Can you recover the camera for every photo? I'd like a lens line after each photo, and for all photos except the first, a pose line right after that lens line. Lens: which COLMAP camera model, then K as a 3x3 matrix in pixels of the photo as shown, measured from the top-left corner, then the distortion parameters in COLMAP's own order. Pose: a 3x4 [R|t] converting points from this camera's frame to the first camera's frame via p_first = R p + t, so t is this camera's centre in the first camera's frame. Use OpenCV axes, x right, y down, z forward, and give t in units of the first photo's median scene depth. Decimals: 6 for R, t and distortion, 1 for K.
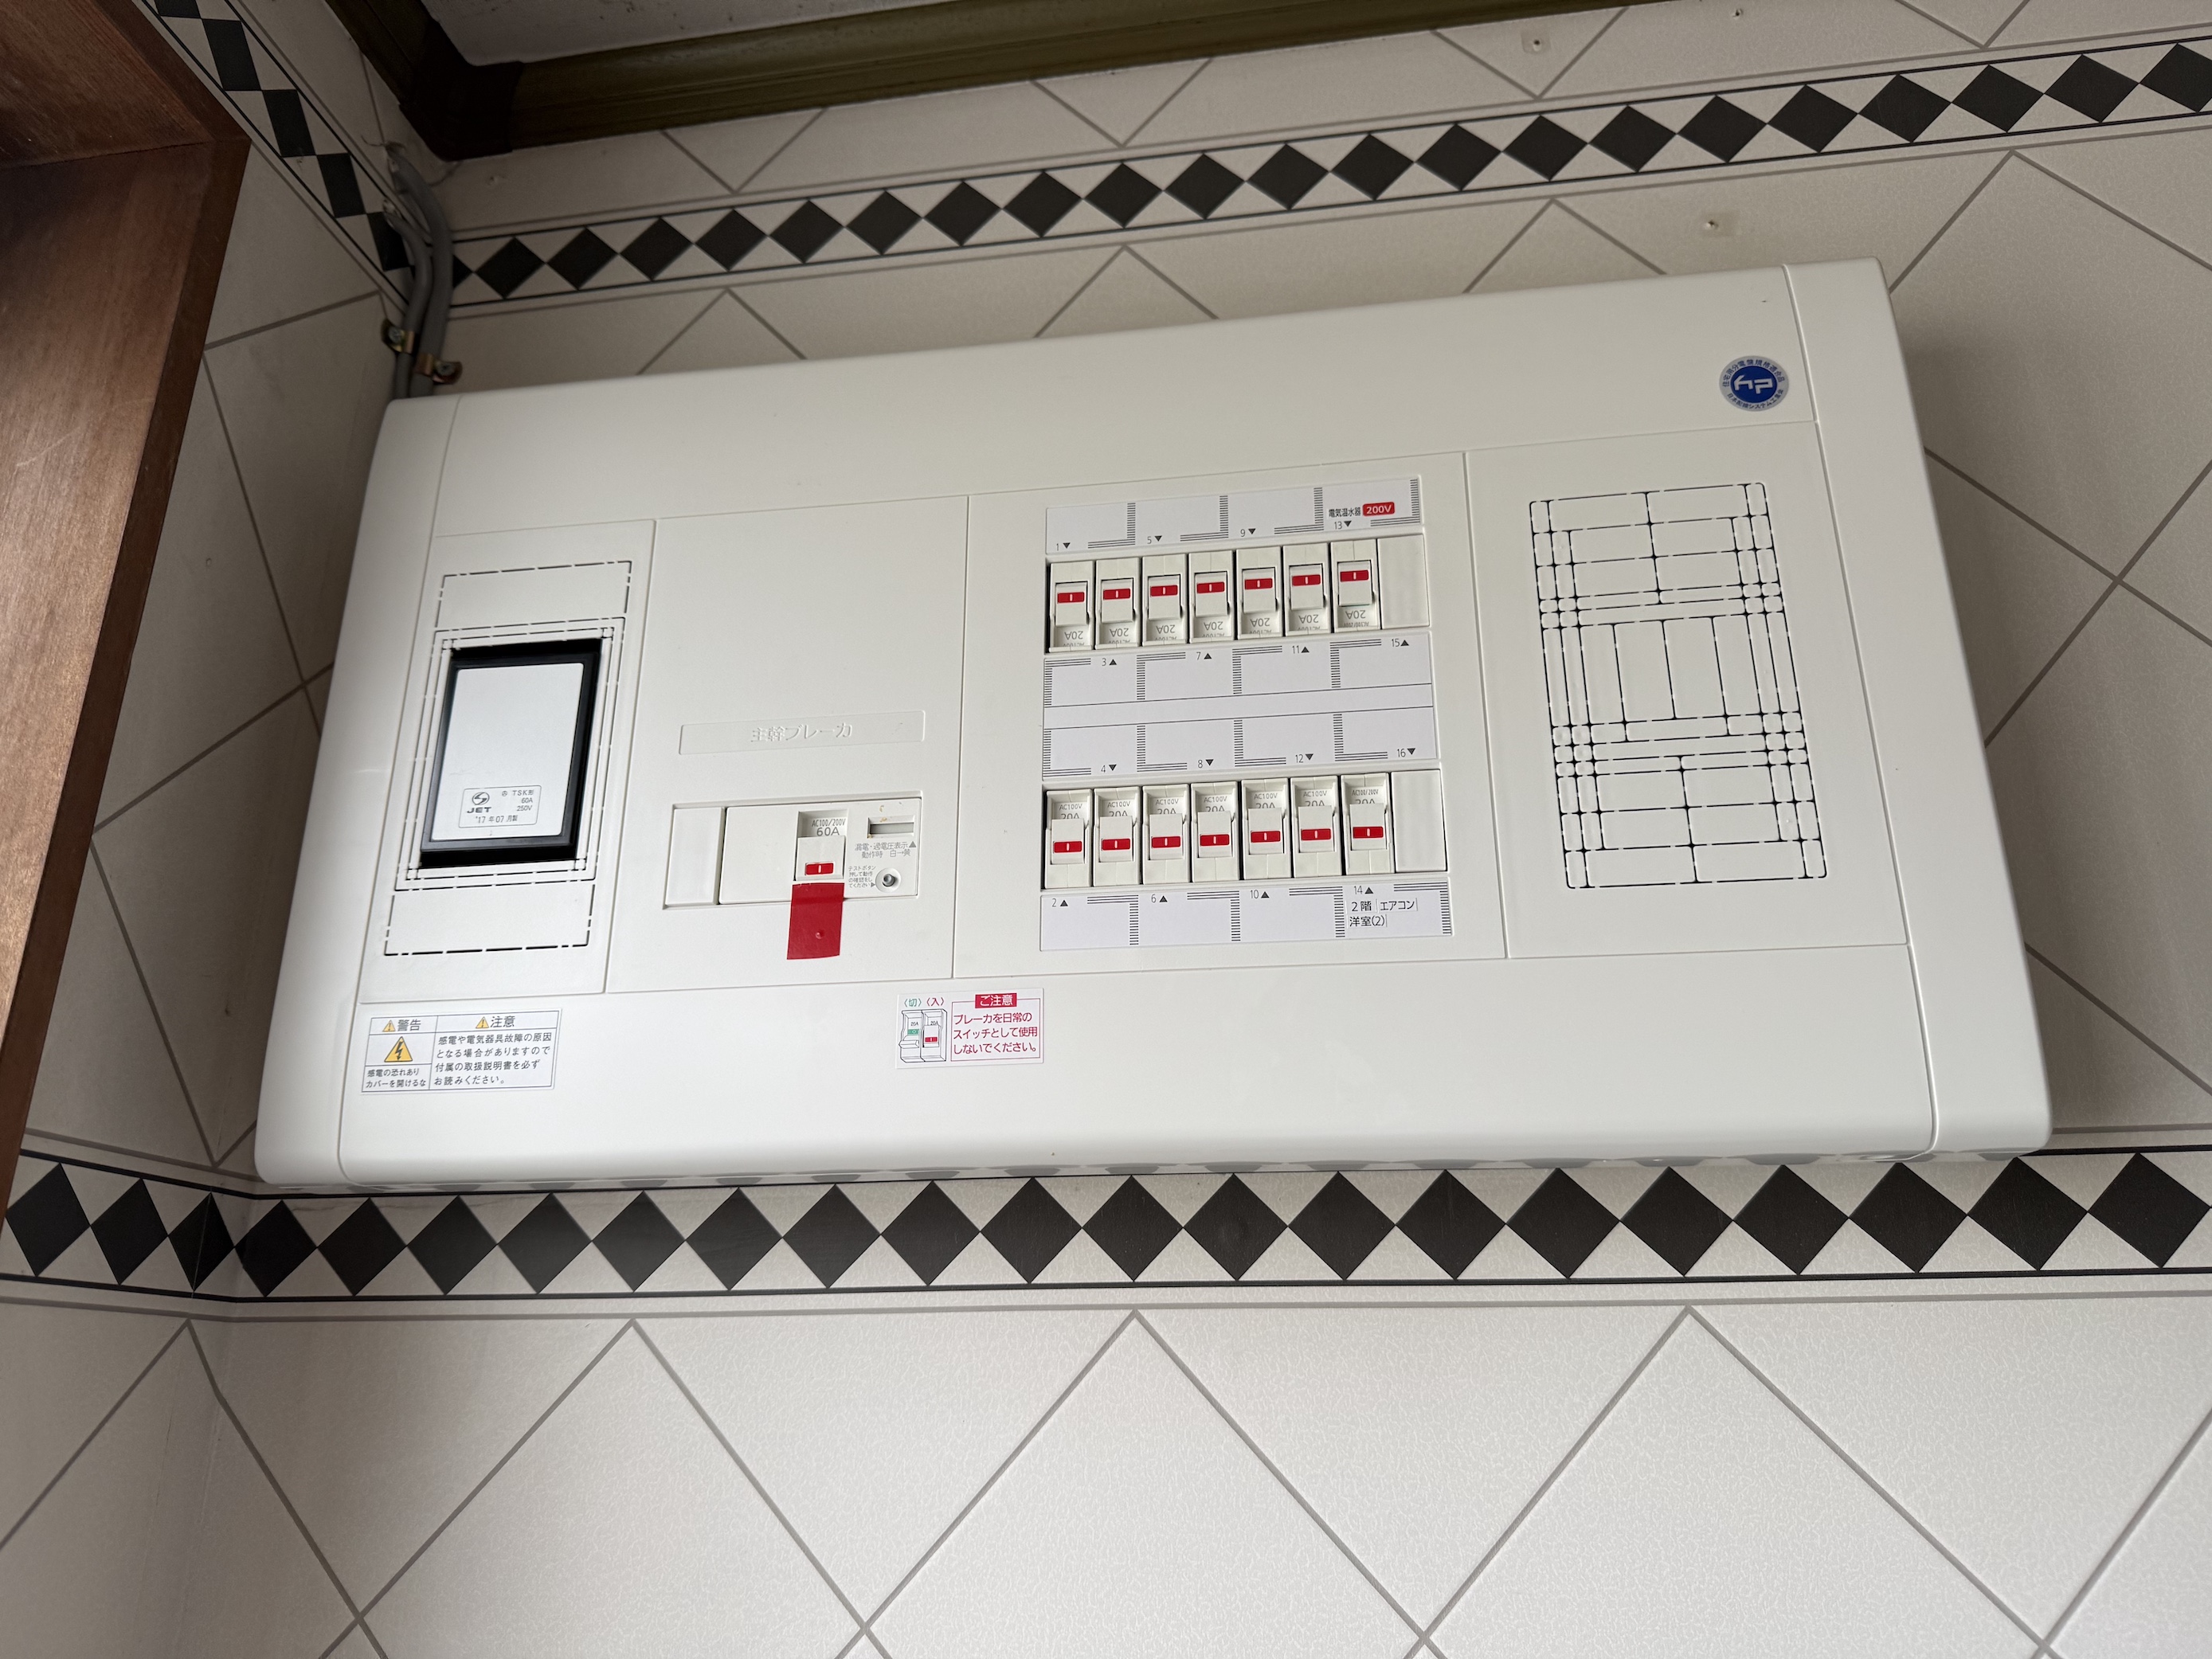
lens RADIAL K [[1595.1, 0, 1100.9], [0, 1595.1, 833.1], [0, 0, 1]] dist [-0.011123, -0.006009]
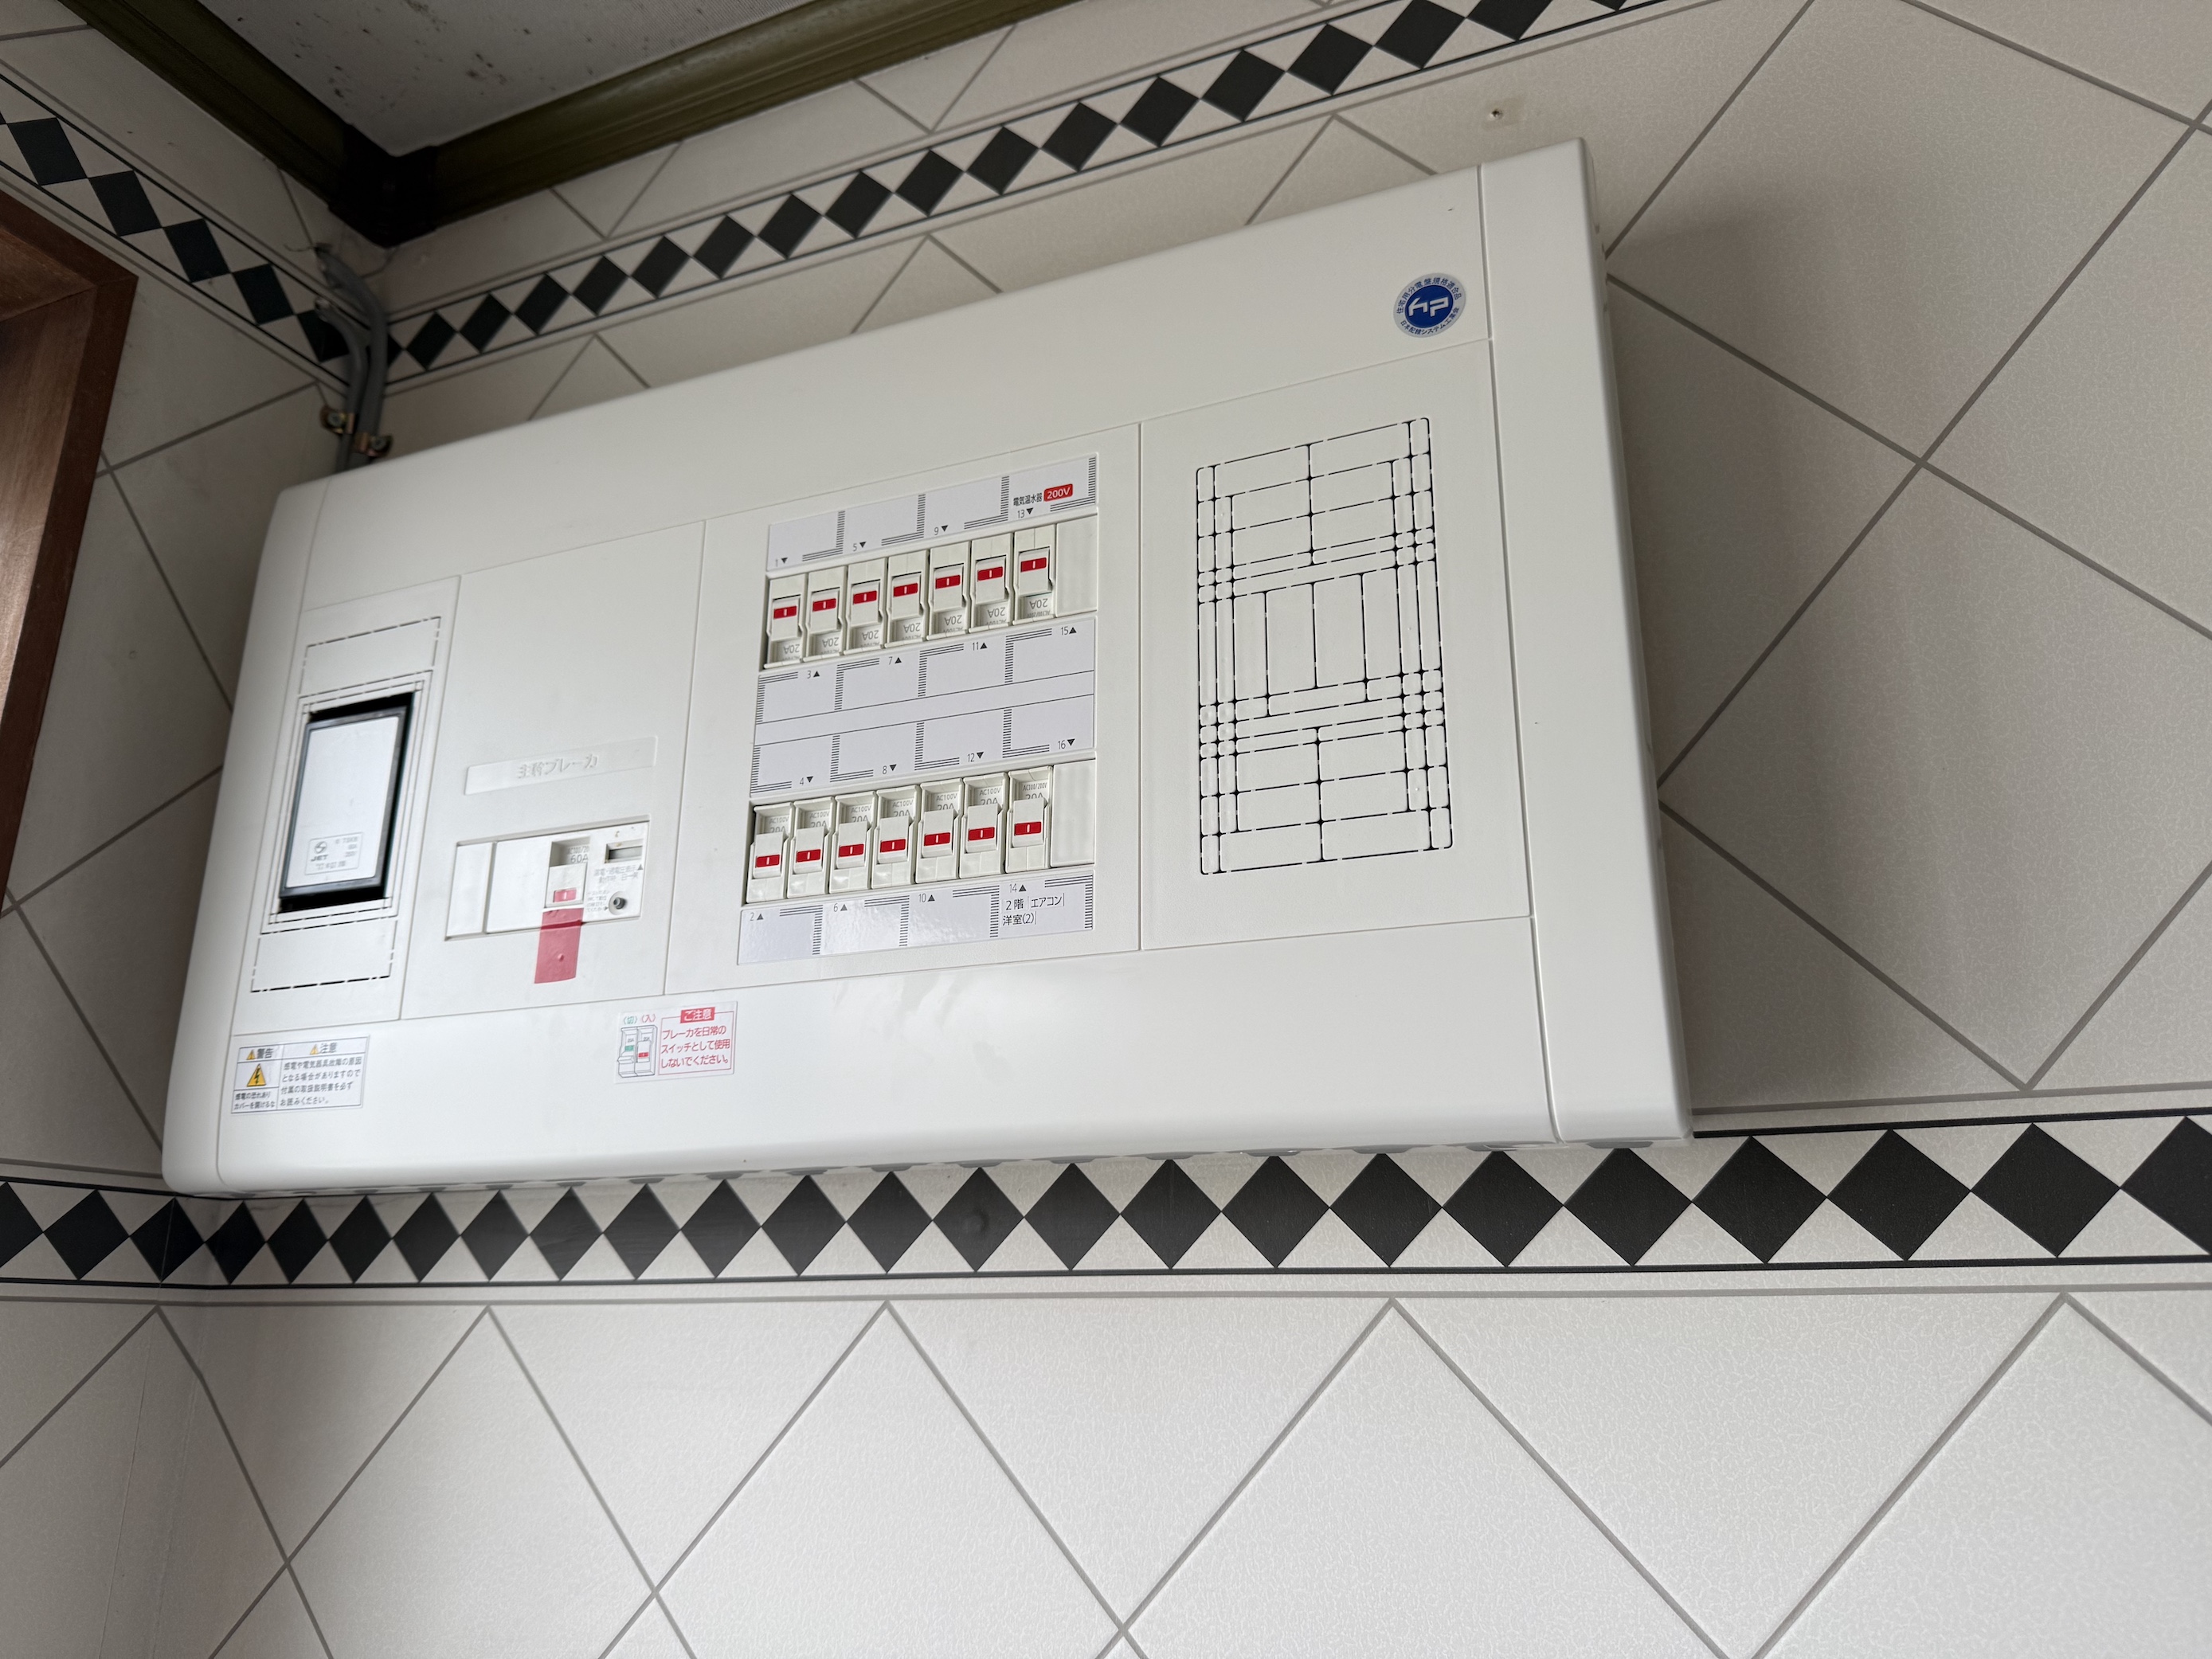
lens RADIAL K [[1595.1, 0, 1099.6], [0, 1595.1, 830.6], [0, 0, 1]] dist [-0.011123, -0.006009]
pose [[0.968142, -0.071800, -0.239885, 0.428659], [0.082091, 0.996073, 0.033173, -0.027098], [0.236561, -0.051809, 0.970234, 0.046840]]
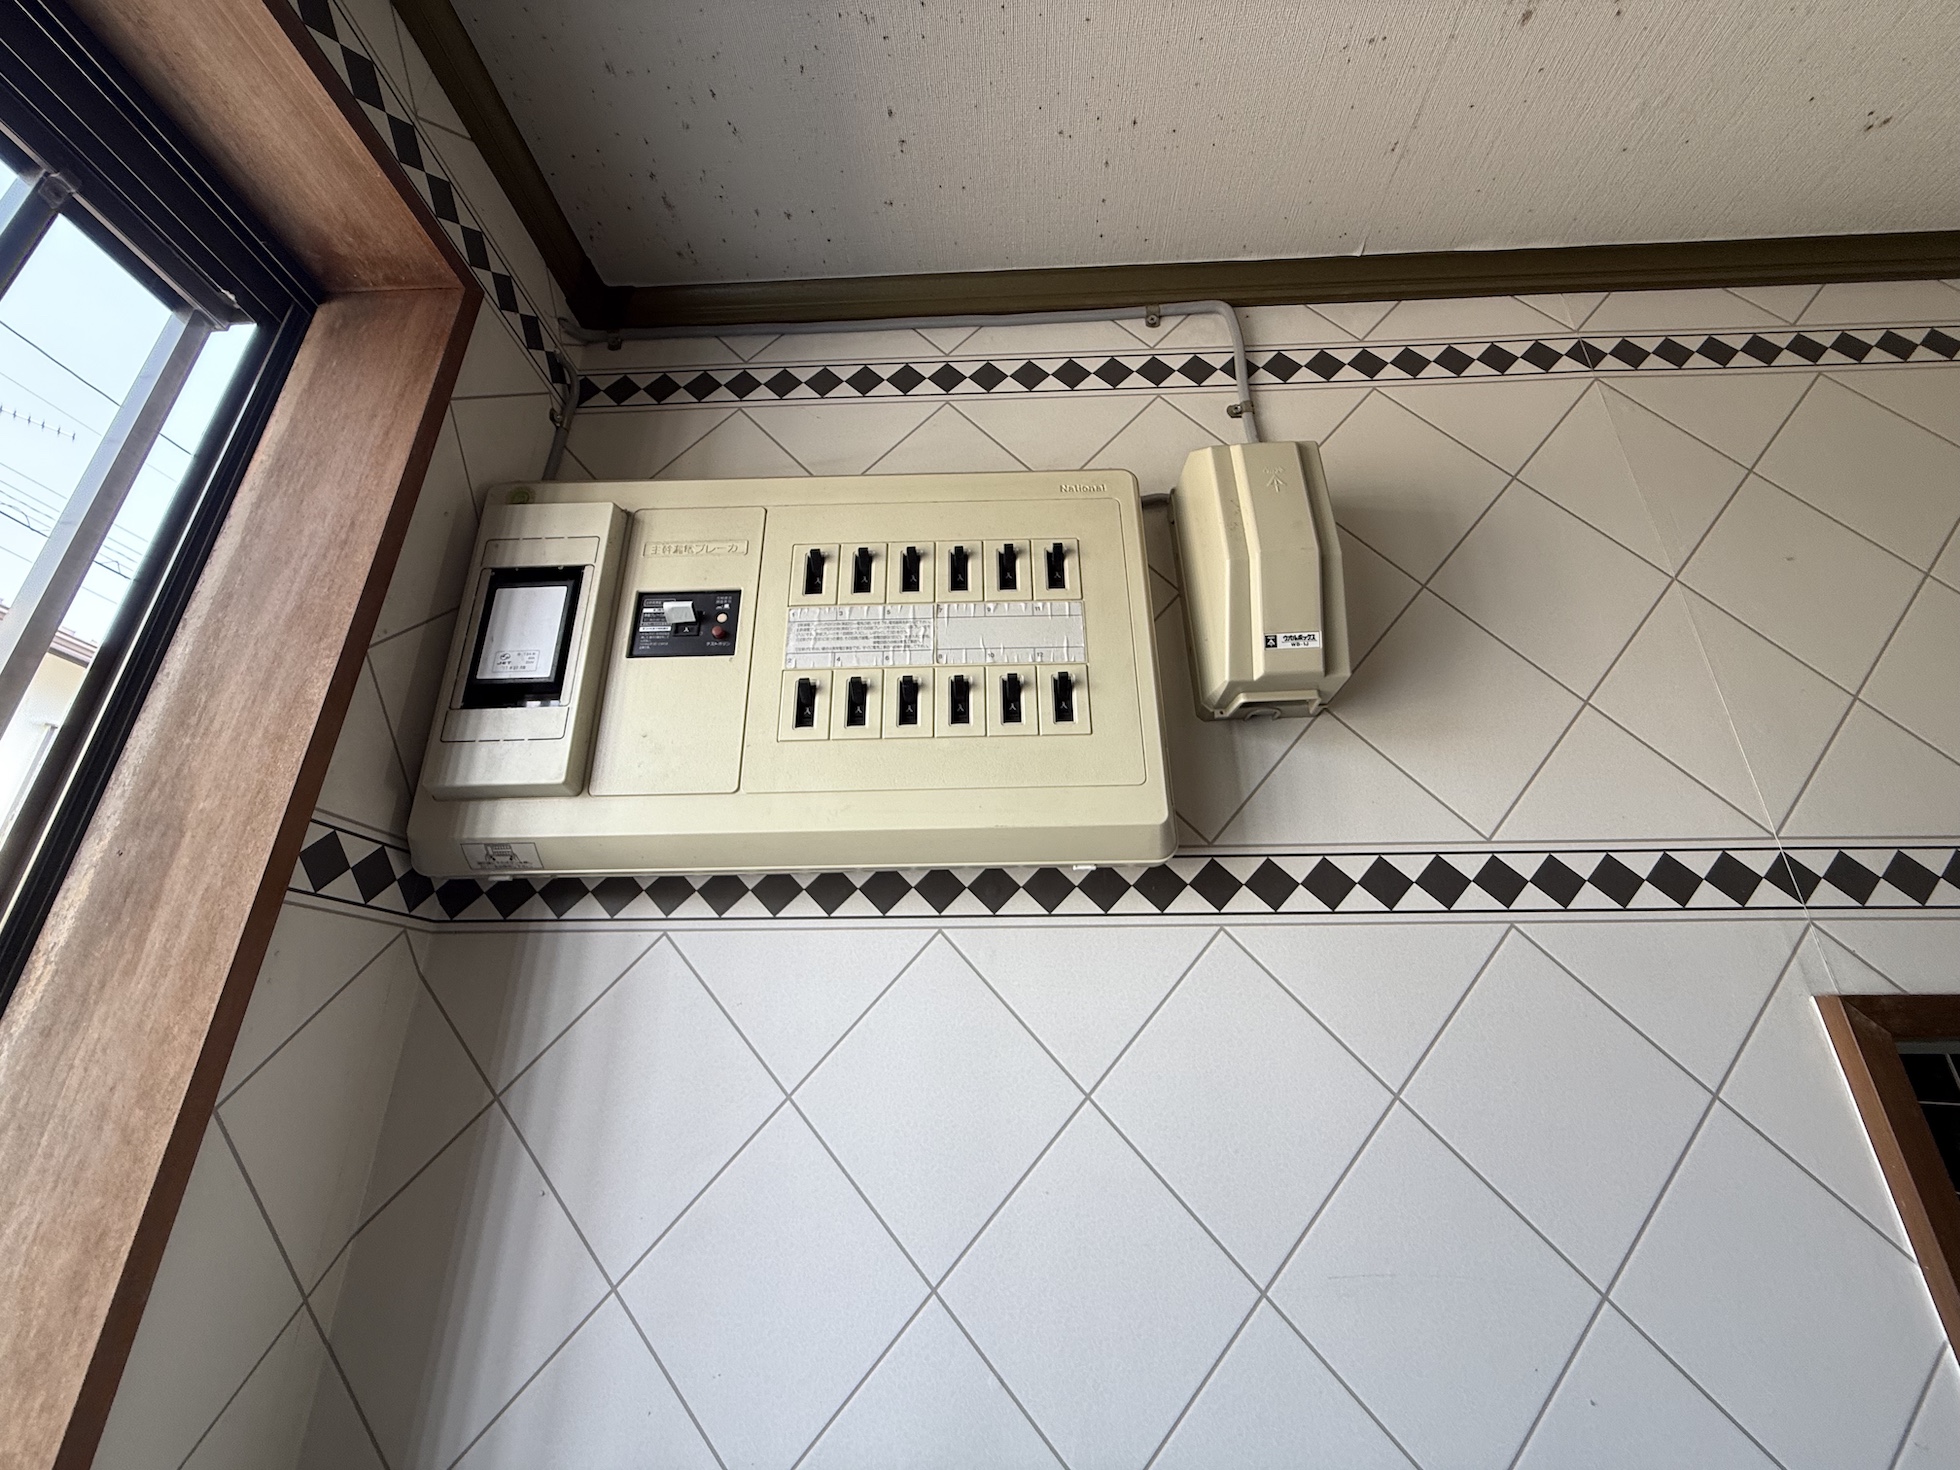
lens RADIAL K [[785.5, 0, 976.4], [0, 785.5, 729.1], [0, 0, 1]] dist [-0.001944, 0.000795]
pose [[0.993232, 0.043679, 0.107617, -0.047623], [-0.039066, 0.998240, -0.044607, 0.102969], [-0.109376, 0.040101, 0.993191, 0.052214]]
